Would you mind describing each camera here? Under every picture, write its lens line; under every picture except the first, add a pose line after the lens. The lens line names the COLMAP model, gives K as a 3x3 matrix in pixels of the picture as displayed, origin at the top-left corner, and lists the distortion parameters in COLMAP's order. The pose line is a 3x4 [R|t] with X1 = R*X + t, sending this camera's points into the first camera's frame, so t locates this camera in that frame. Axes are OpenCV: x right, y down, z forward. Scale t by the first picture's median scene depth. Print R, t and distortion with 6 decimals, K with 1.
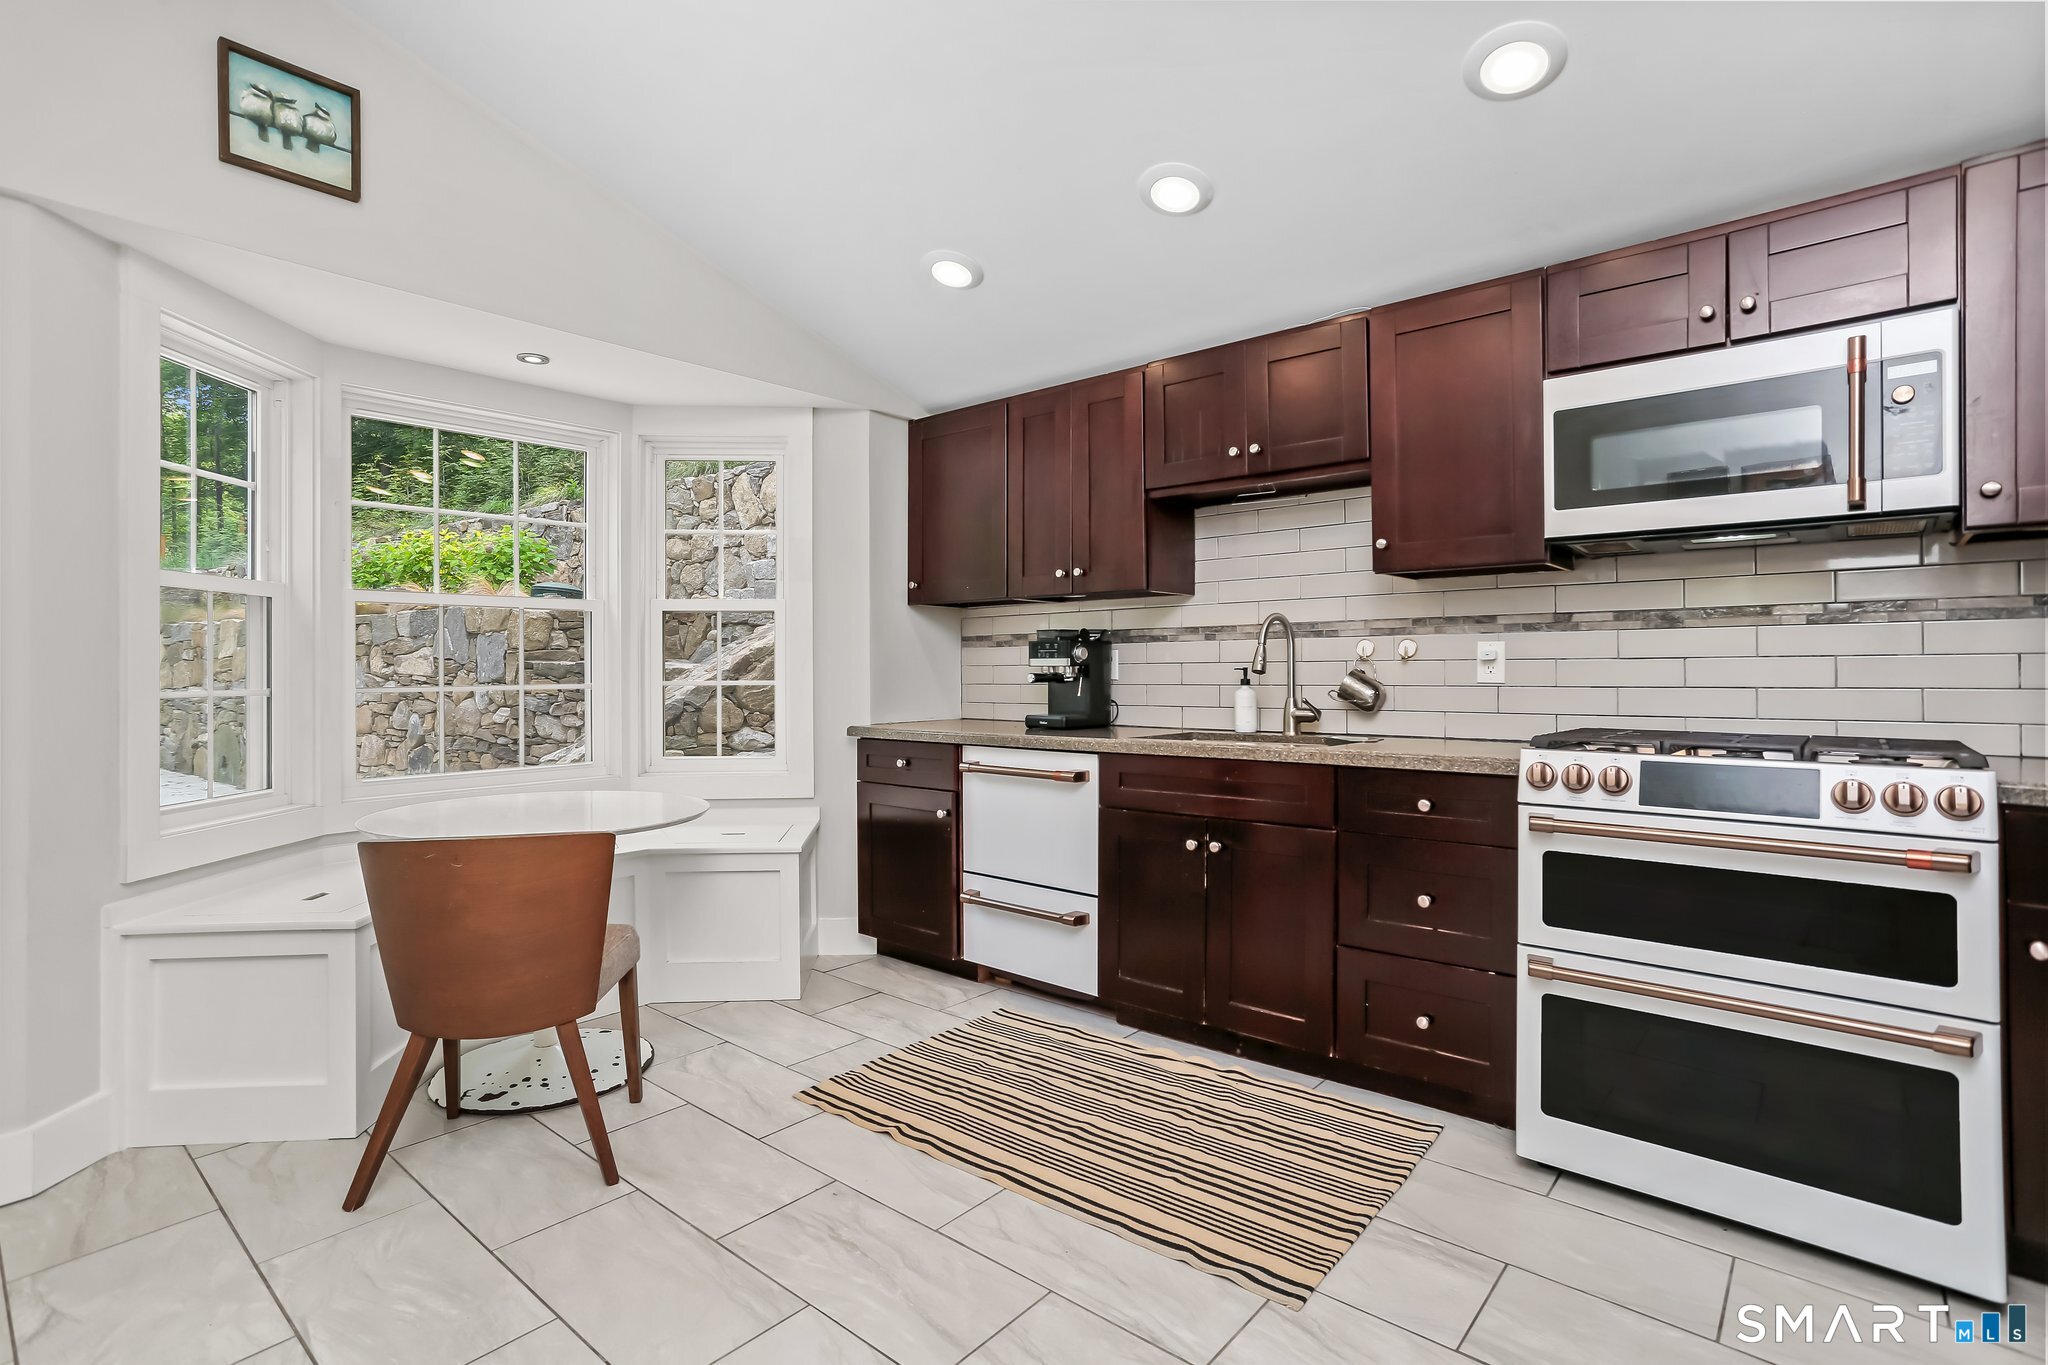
lens RADIAL K [[980.8, 0, 1020.7], [0, 980.8, 693.1], [0, 0, 1]] dist [-0.067648, 0.030657]
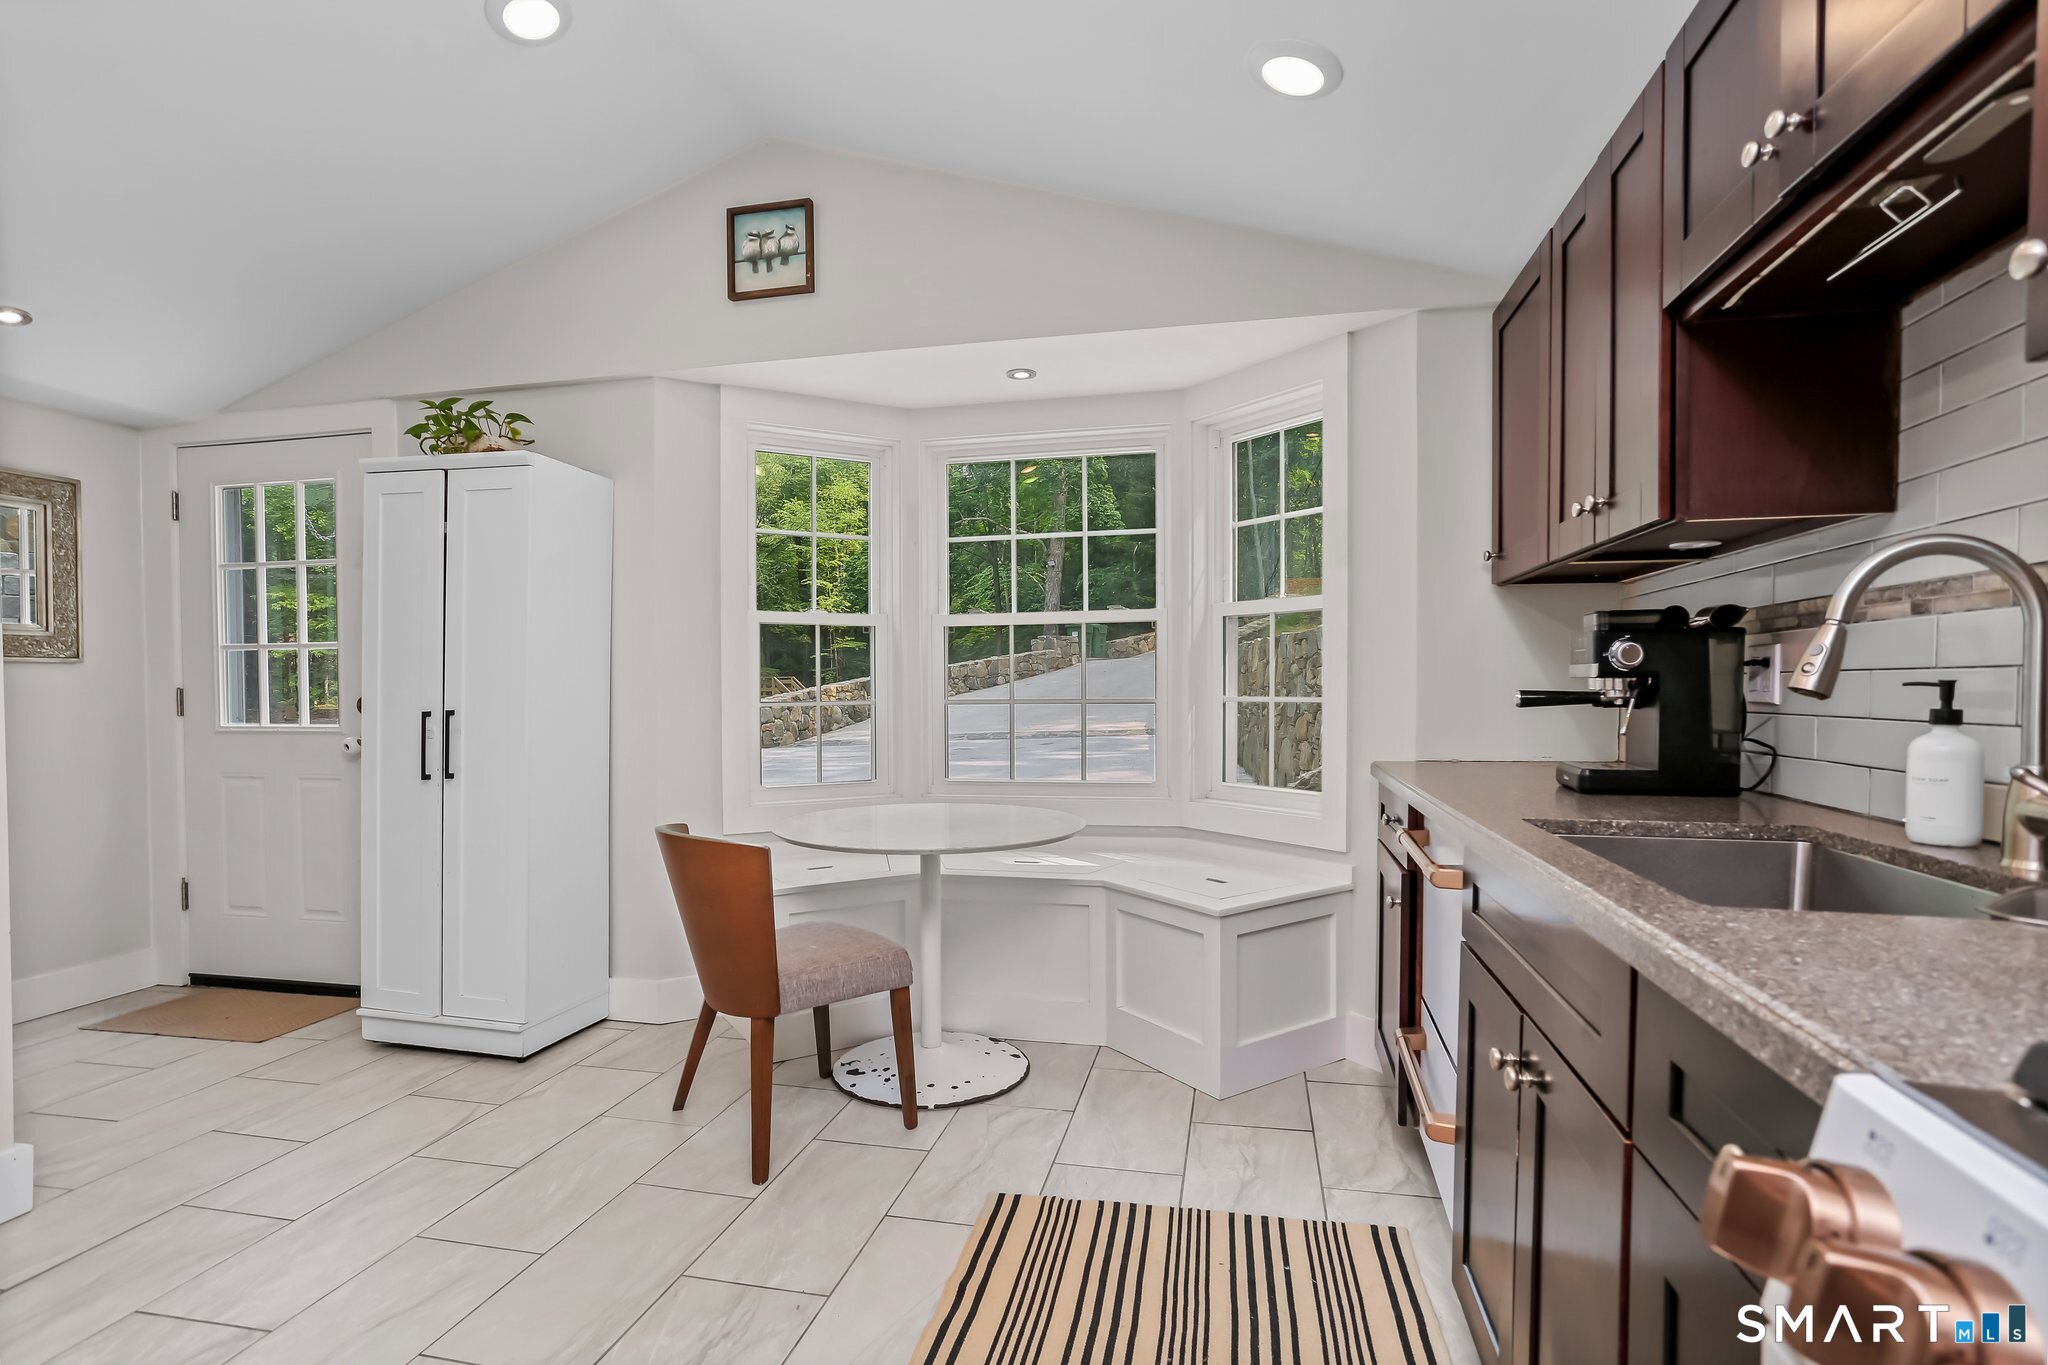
lens RADIAL K [[1015.7, 0, 1018.5], [0, 1015.7, 706.8], [0, 0, 1]] dist [-0.016818, 0.000004]
pose [[0.466735, 0.023609, -0.884082, 0.558950], [-0.016705, 0.999701, 0.017877, -0.021900], [0.884240, 0.006425, 0.466989, 0.630431]]
